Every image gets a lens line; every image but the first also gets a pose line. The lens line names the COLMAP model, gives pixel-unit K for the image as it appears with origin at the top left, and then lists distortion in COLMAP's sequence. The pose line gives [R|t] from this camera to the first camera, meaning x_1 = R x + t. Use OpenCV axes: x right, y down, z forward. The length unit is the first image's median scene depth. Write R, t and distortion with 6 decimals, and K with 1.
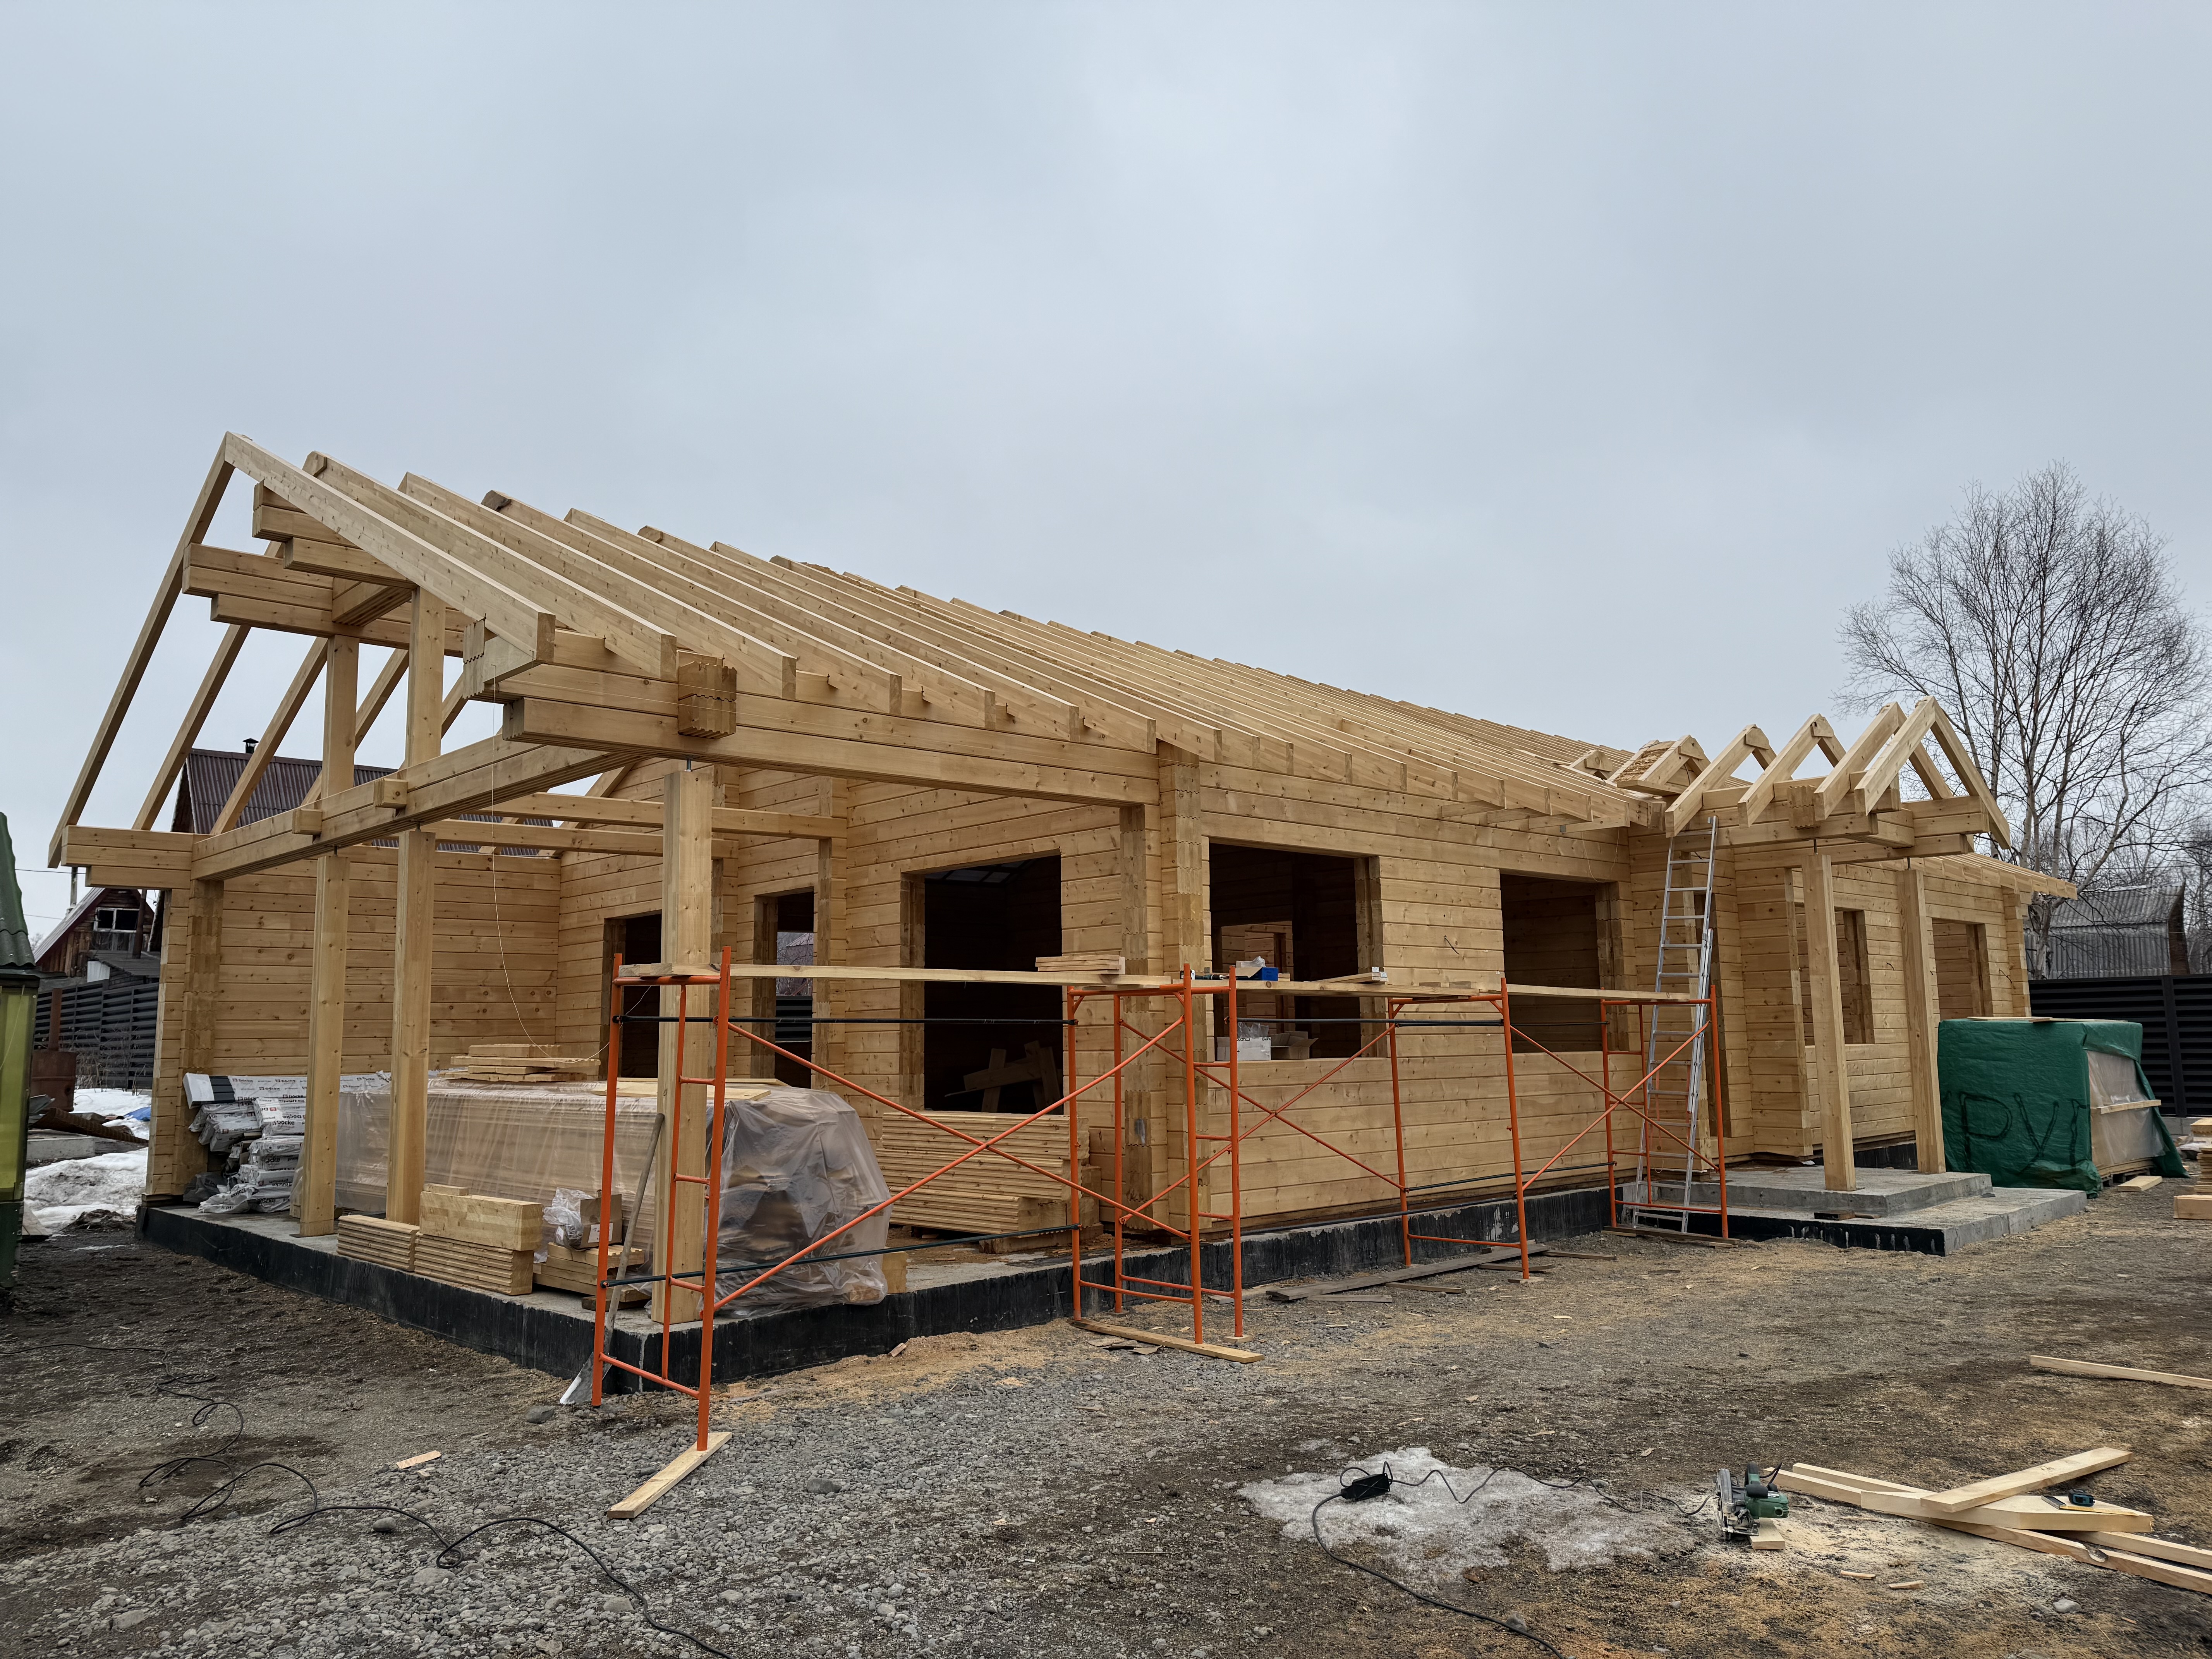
lens RADIAL K [[1548.3, 0, 1098.9], [0, 1548.3, 842.0], [0, 0, 1]] dist [0.112187, -0.167672]
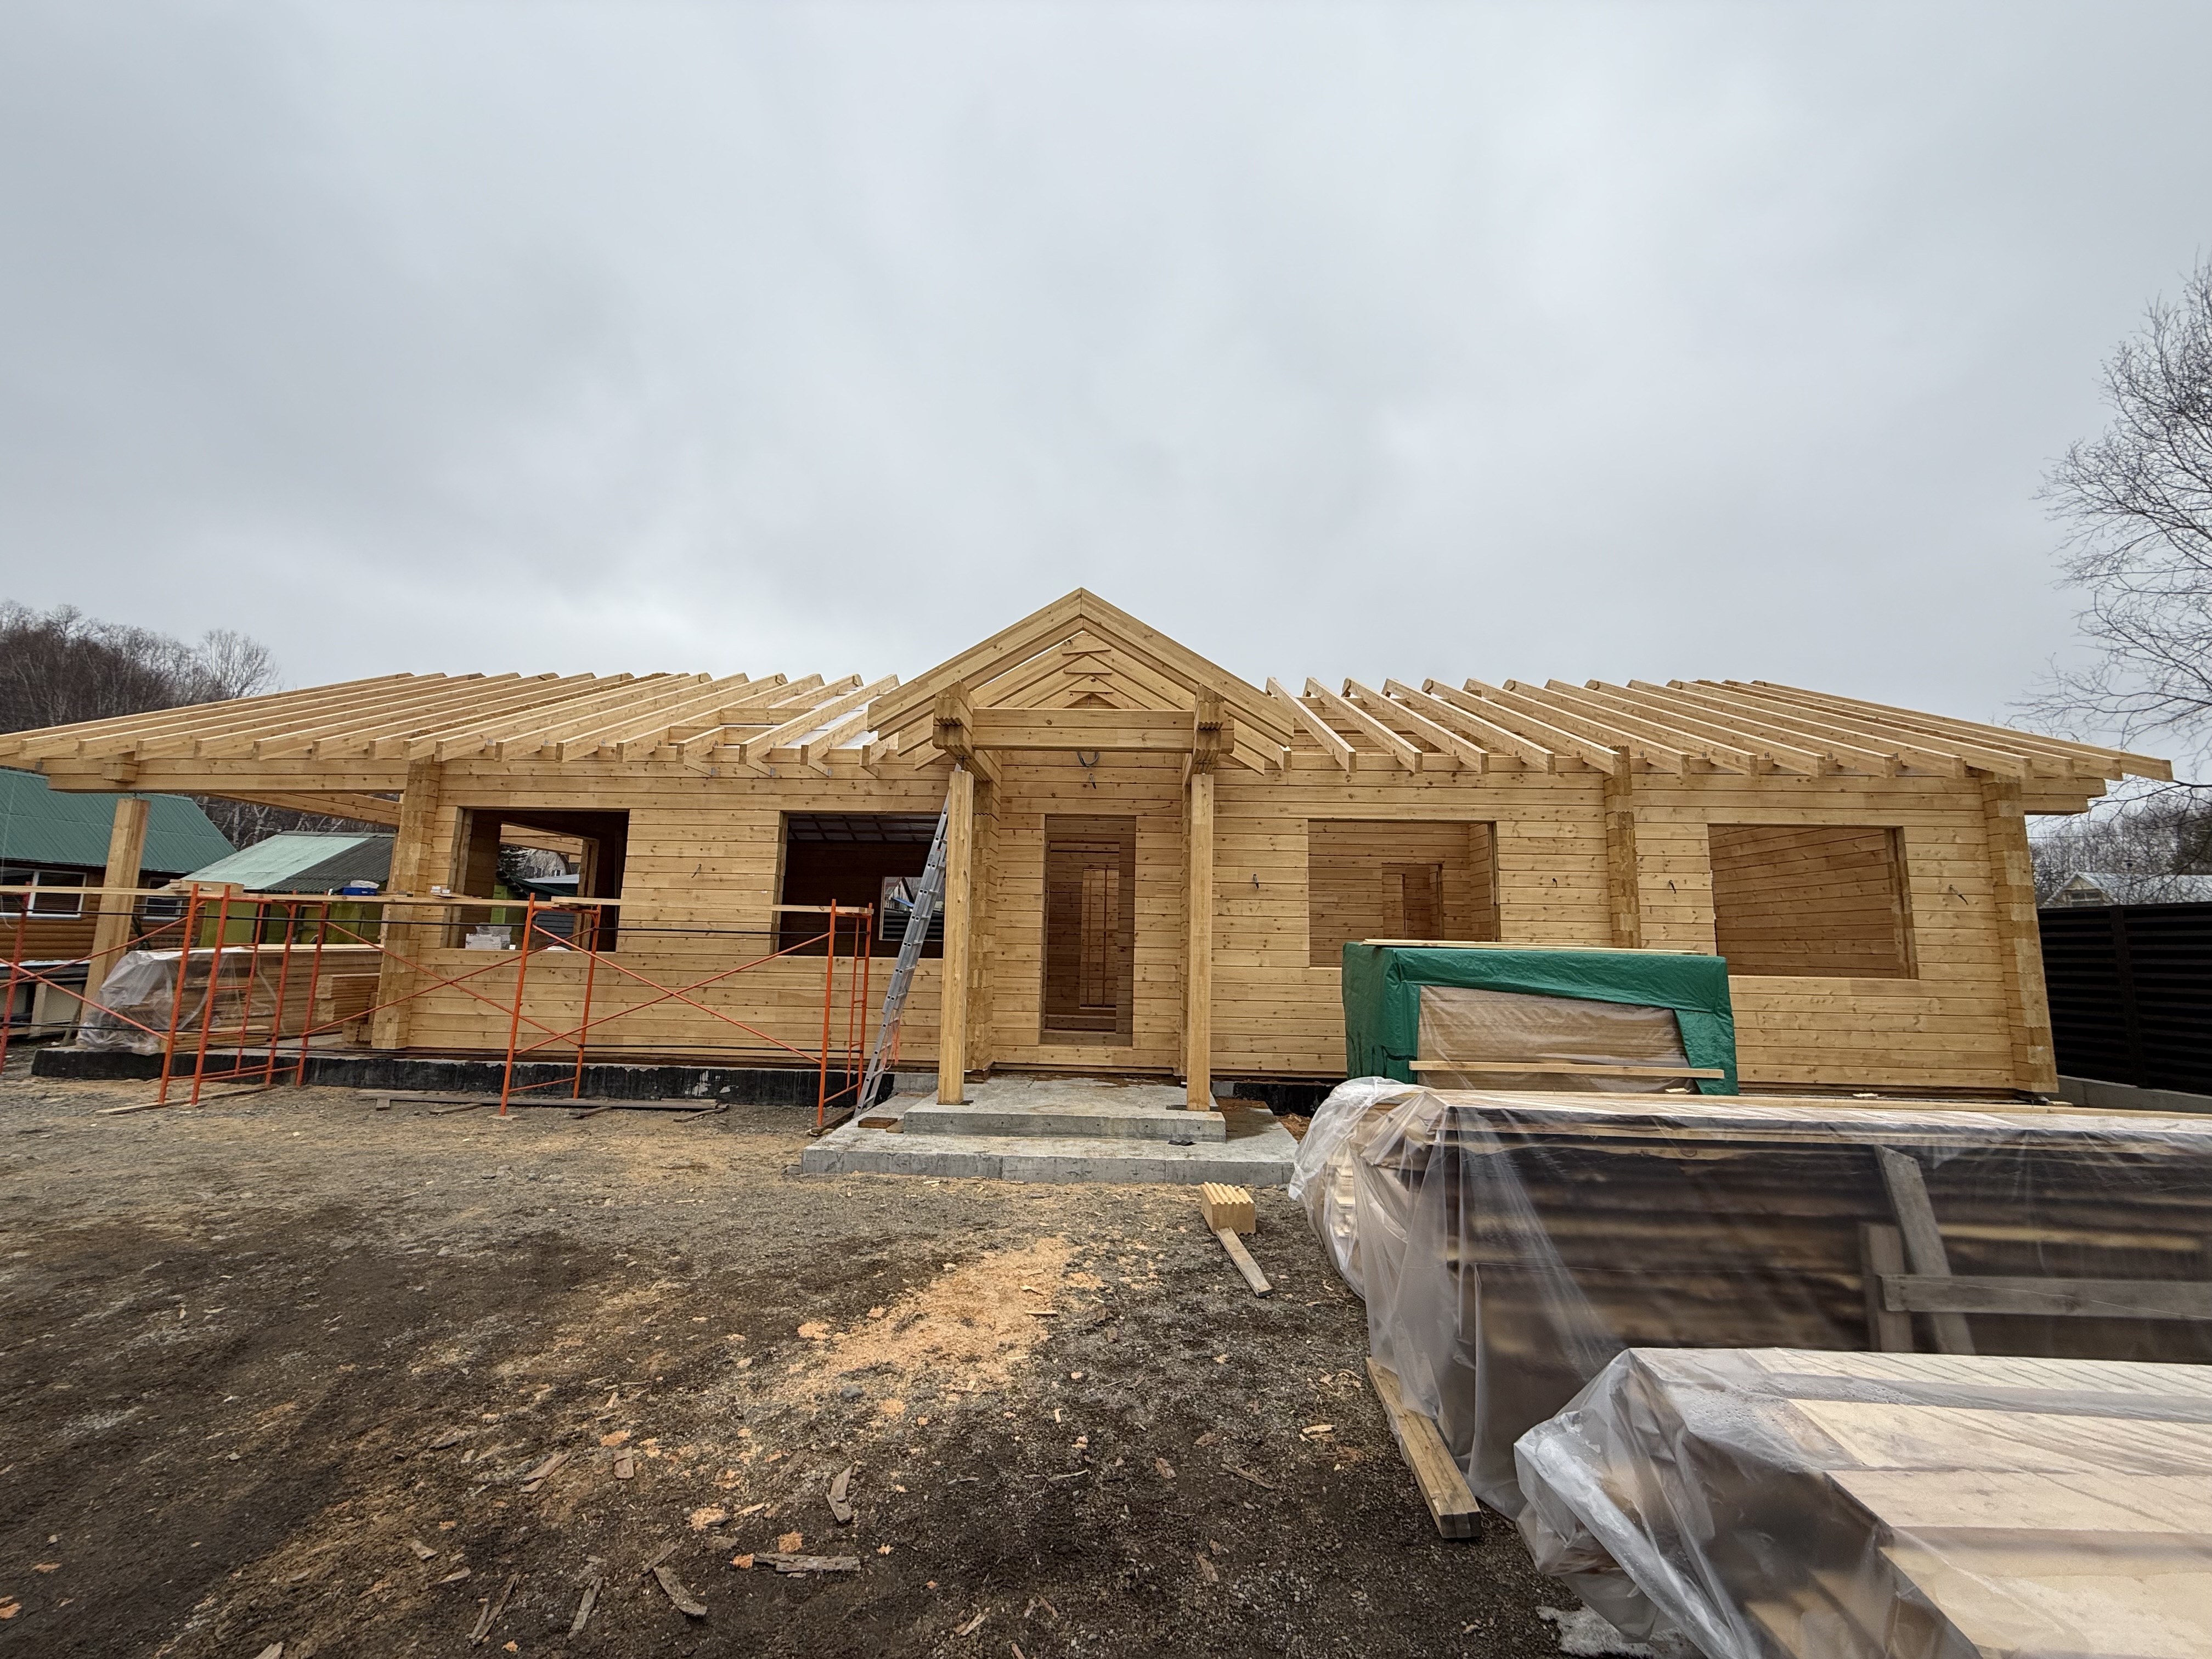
lens RADIAL K [[905.0, 0, 1106.0], [0, 905.0, 829.5], [0, 0, 1]] dist [-0.001551, -0.000075]
pose [[0.692309, -0.064284, -0.718732, 1.006094], [0.059162, 0.997727, -0.032250, 0.075289], [0.719172, -0.020194, 0.694538, 0.701944]]
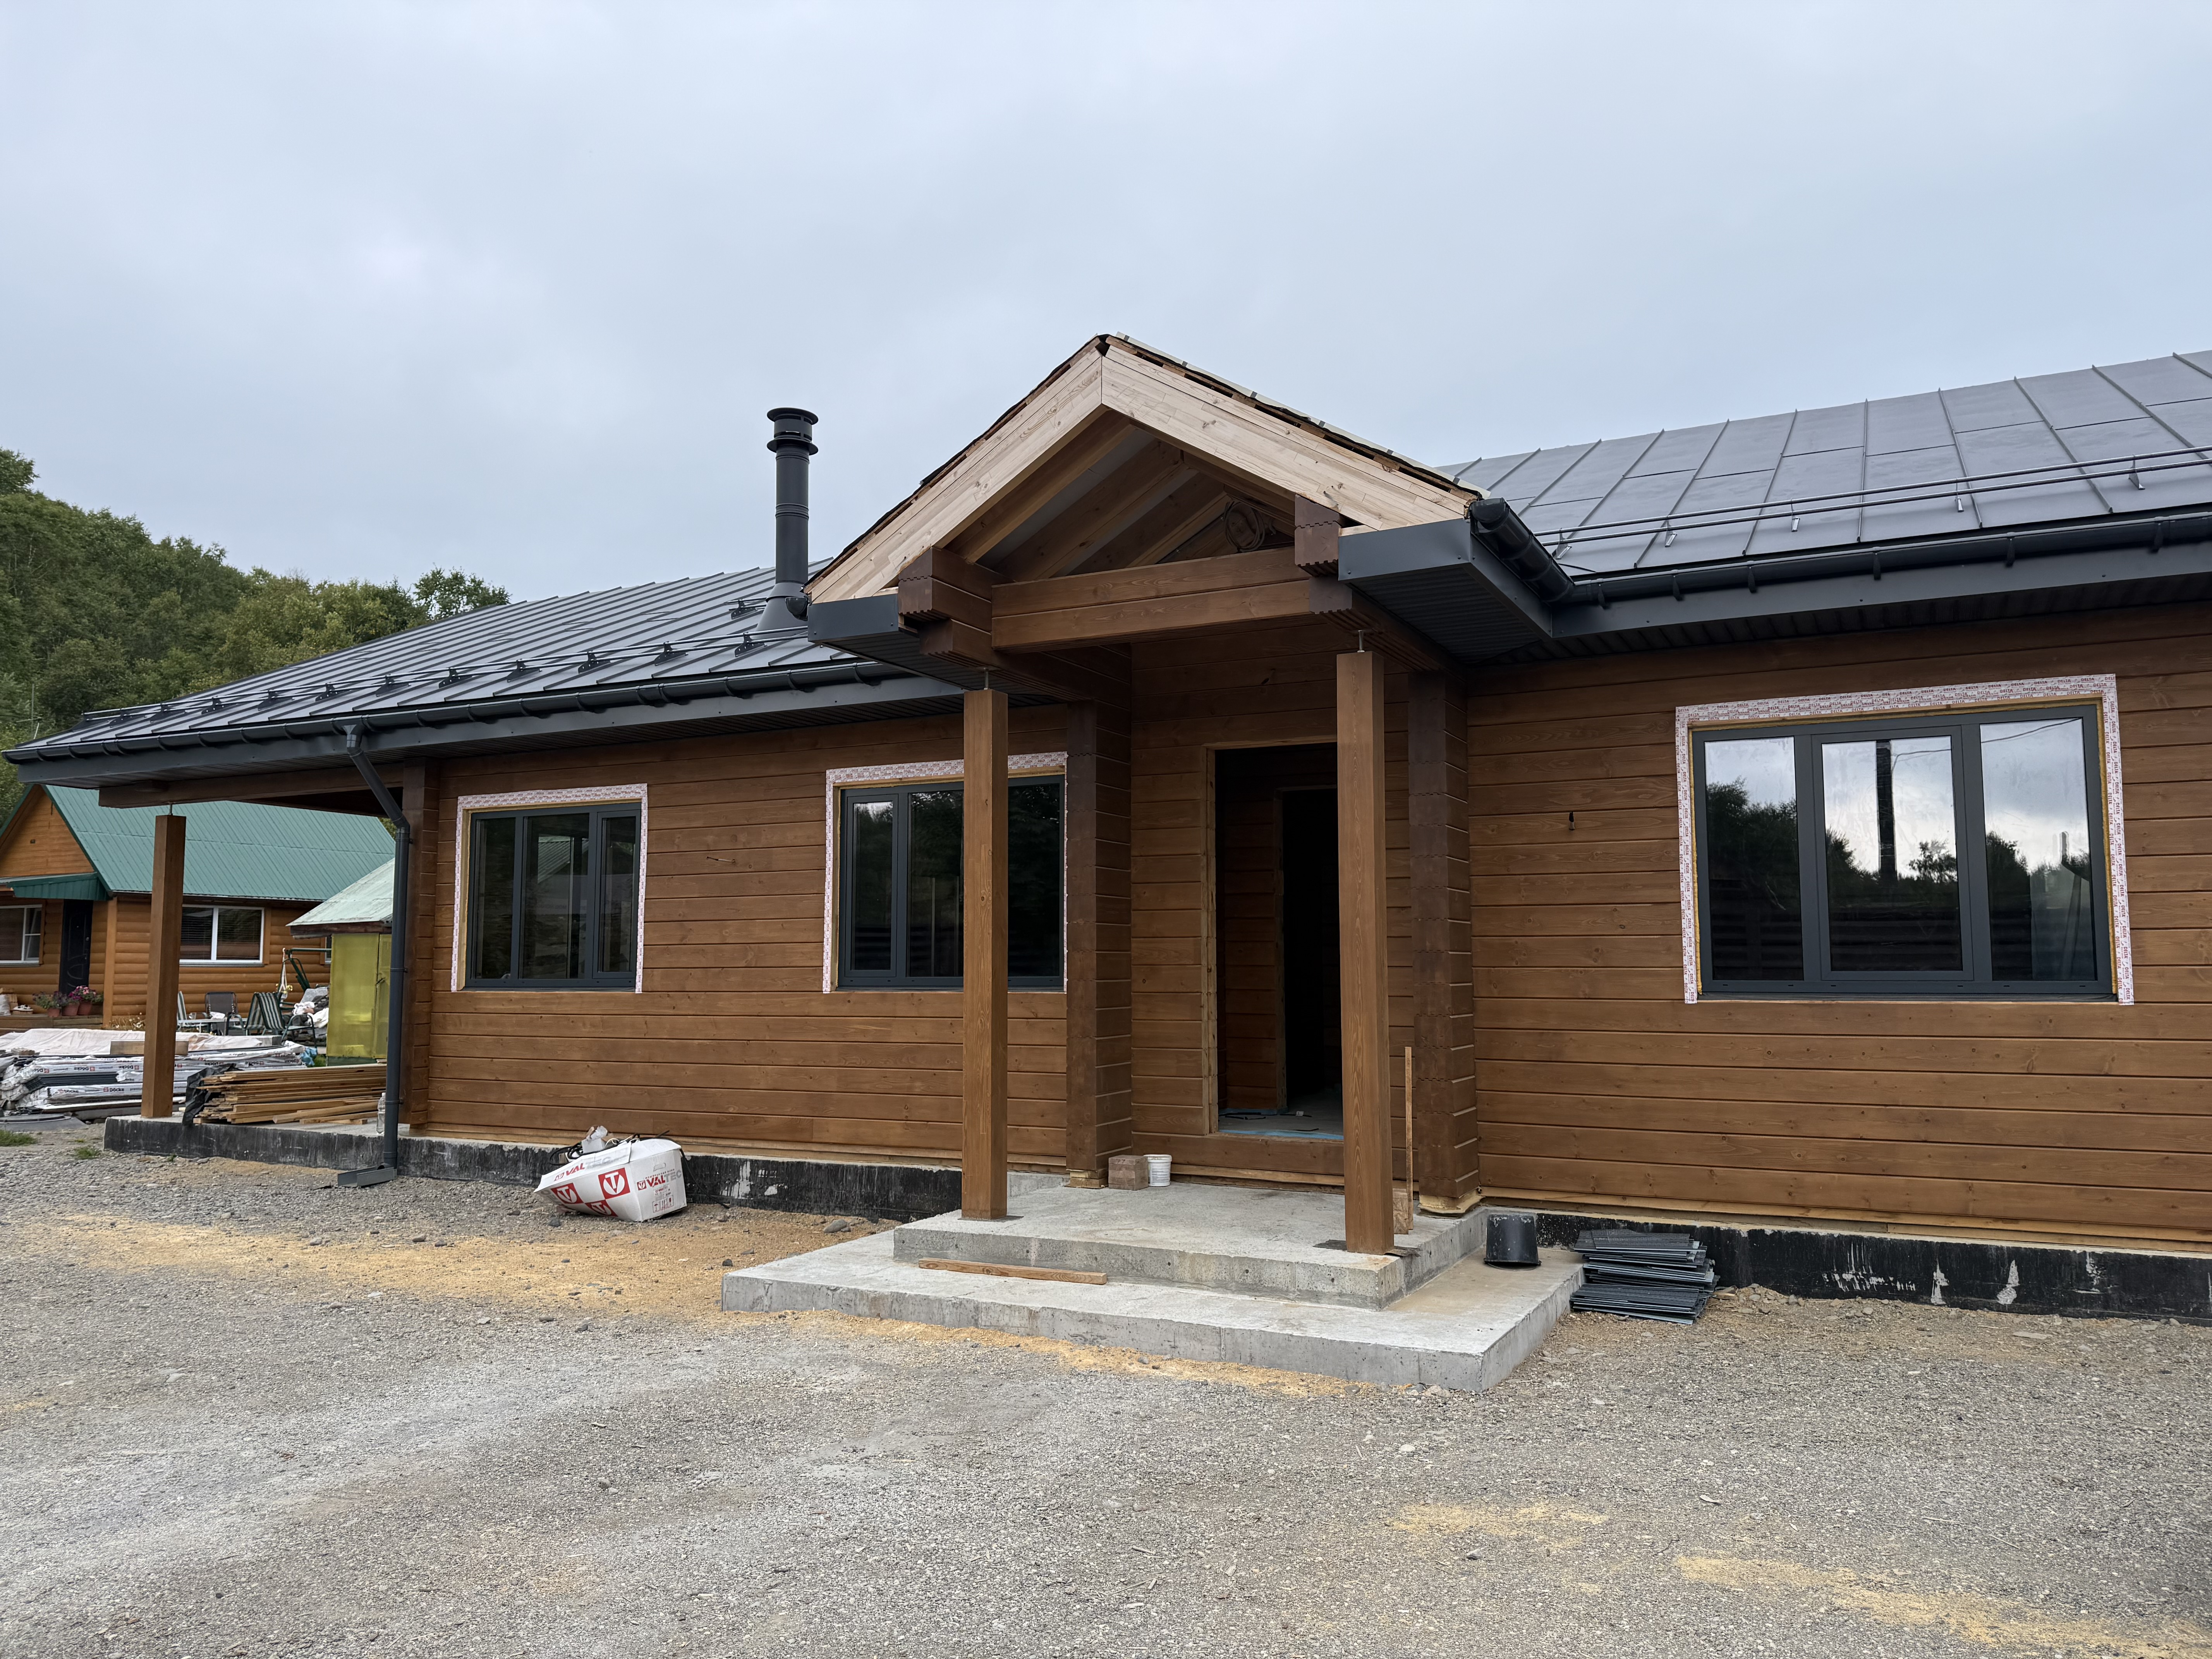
lens RADIAL K [[1548.3, 0, 1098.9], [0, 1548.3, 842.0], [0, 0, 1]] dist [0.112187, -0.167672]
pose [[0.334680, -0.063868, -0.940165, 1.131356], [0.112657, 0.993257, -0.027372, 0.097473], [0.935573, -0.096756, 0.339618, 0.878763]]
